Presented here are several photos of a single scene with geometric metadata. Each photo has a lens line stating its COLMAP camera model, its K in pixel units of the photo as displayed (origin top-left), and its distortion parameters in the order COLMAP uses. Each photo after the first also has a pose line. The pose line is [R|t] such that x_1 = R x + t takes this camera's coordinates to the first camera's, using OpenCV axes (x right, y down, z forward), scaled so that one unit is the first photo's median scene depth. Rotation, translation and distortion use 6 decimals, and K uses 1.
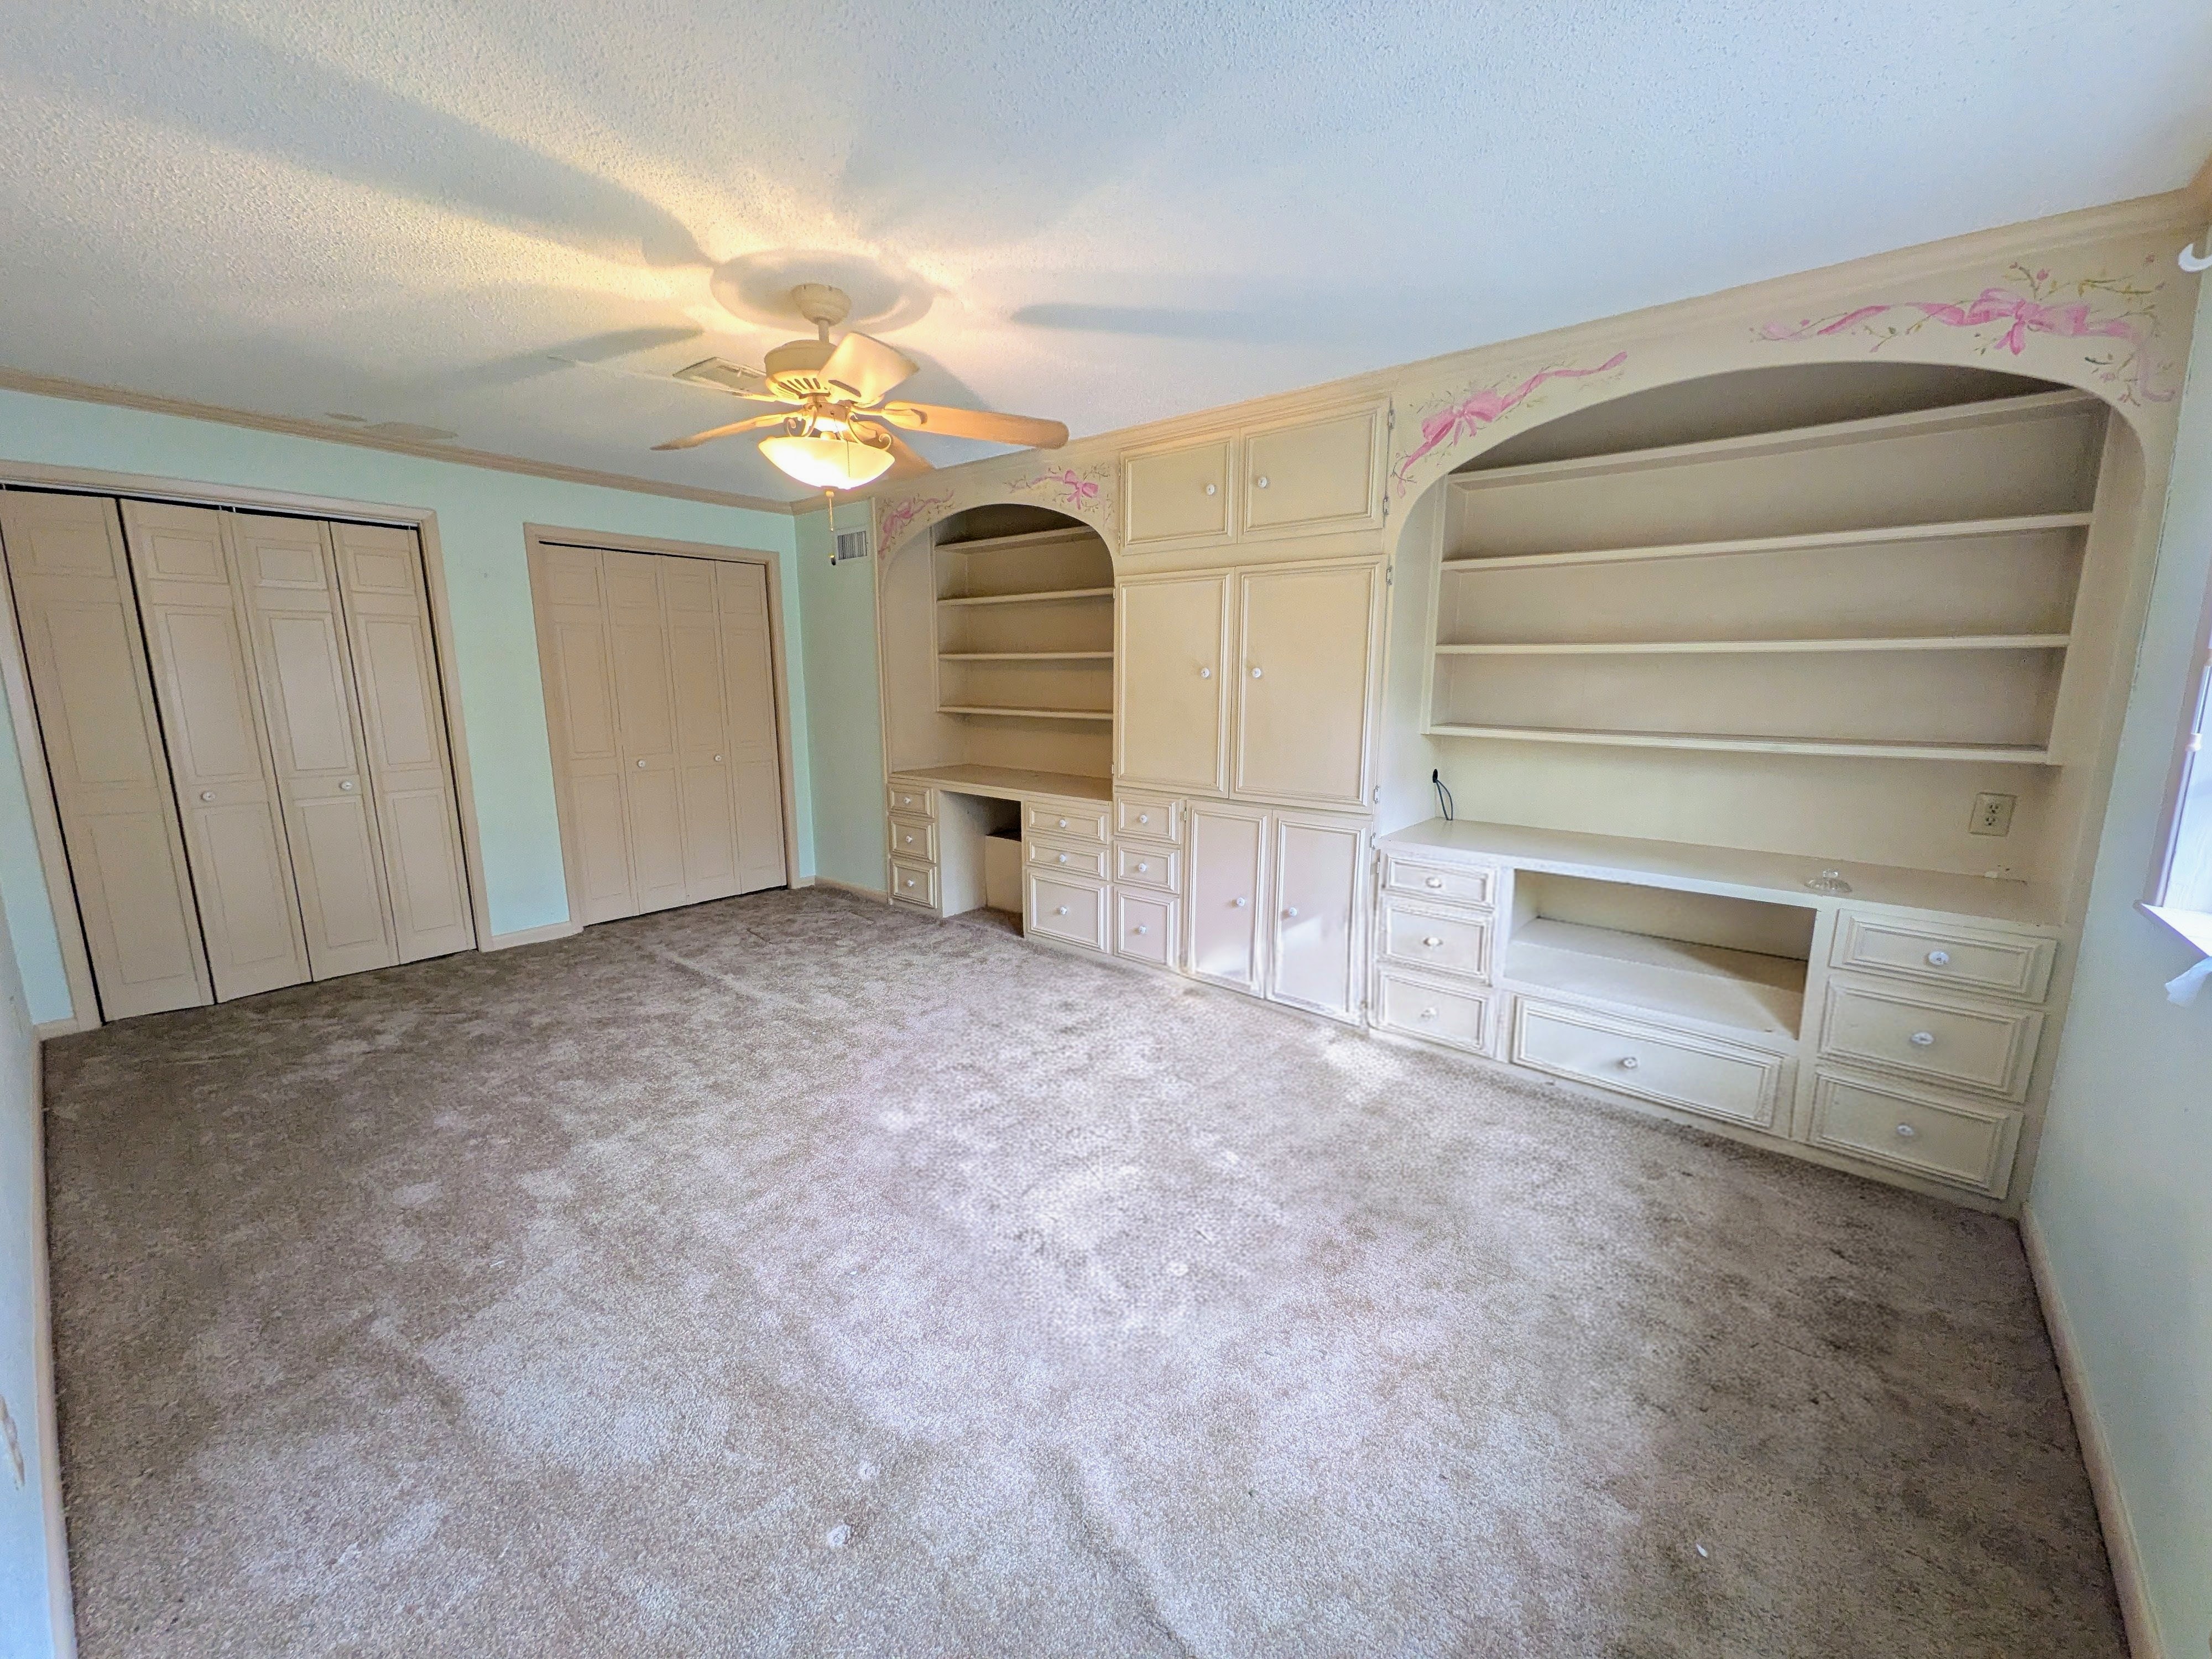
lens RADIAL K [[874.5, 0, 1106.3], [0, 874.5, 825.2], [0, 0, 1]] dist [0.007510, -0.001375]
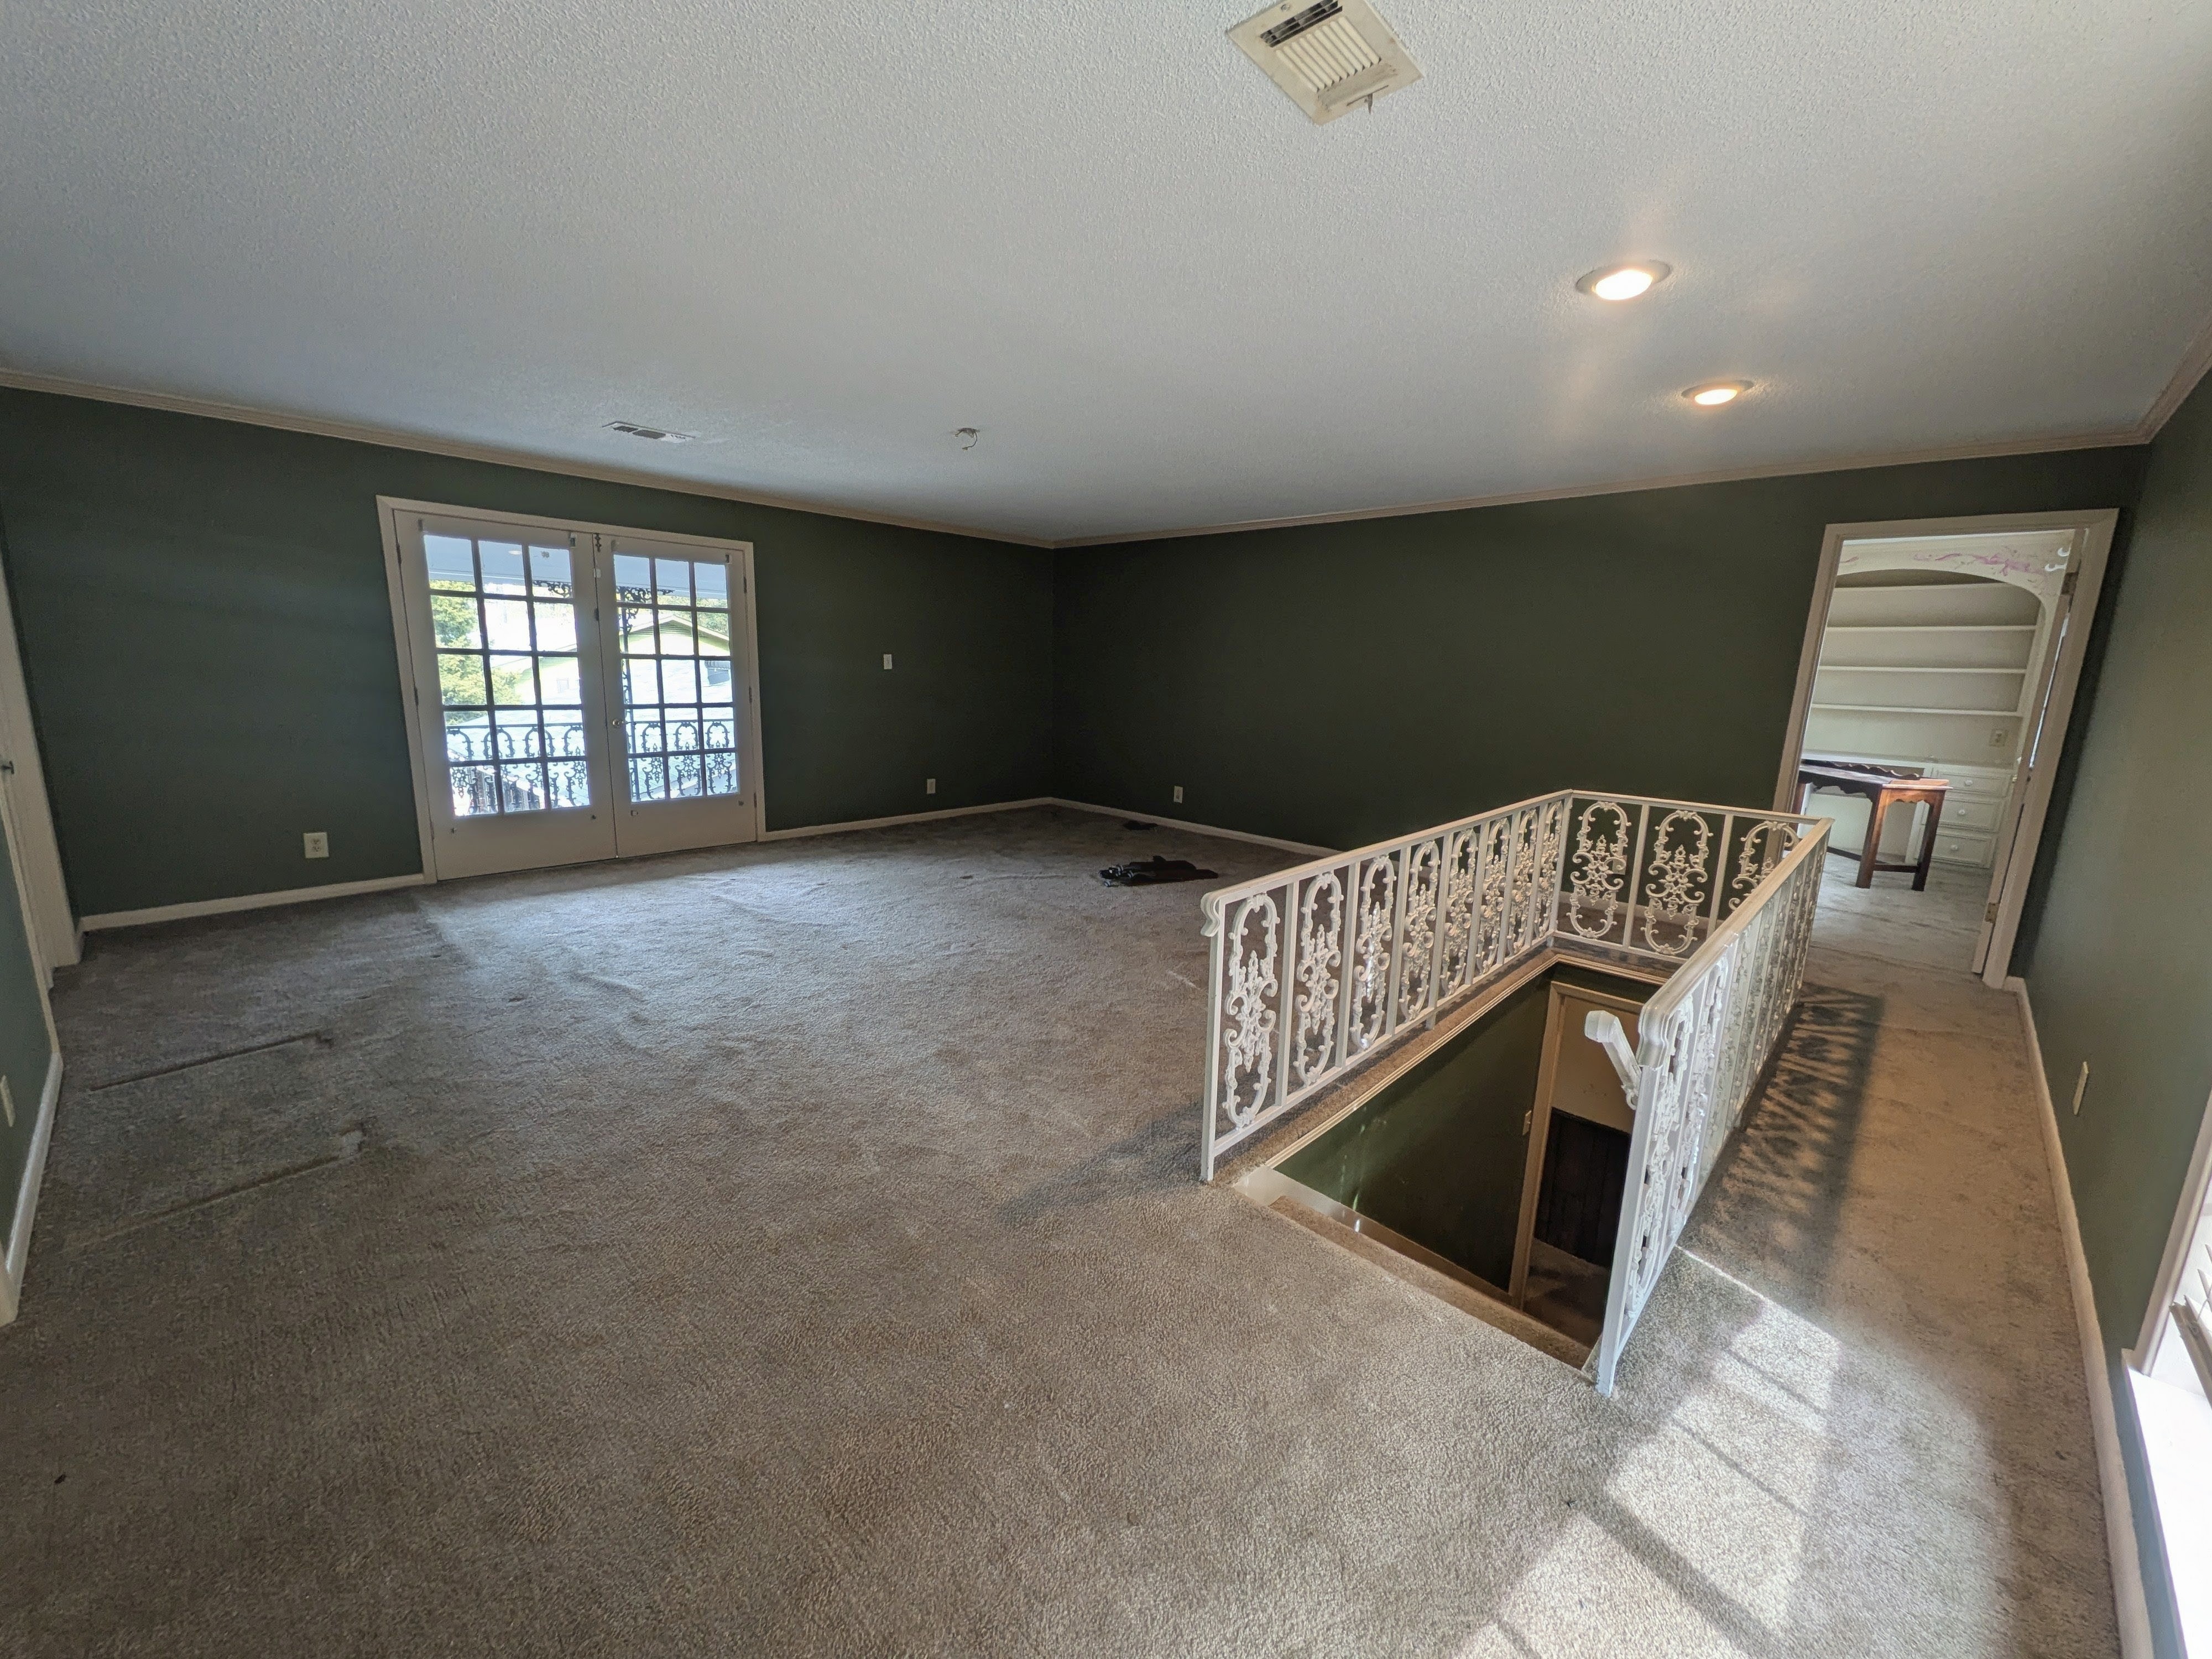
lens RADIAL K [[874.5, 0, 1106.2], [0, 874.5, 833.6], [0, 0, 1]] dist [0.007510, -0.001375]
pose [[0.997564, 0.040403, -0.056858, -1.630392], [-0.039187, 0.998982, 0.022333, 0.353759], [0.057703, -0.020051, 0.998132, -1.962175]]
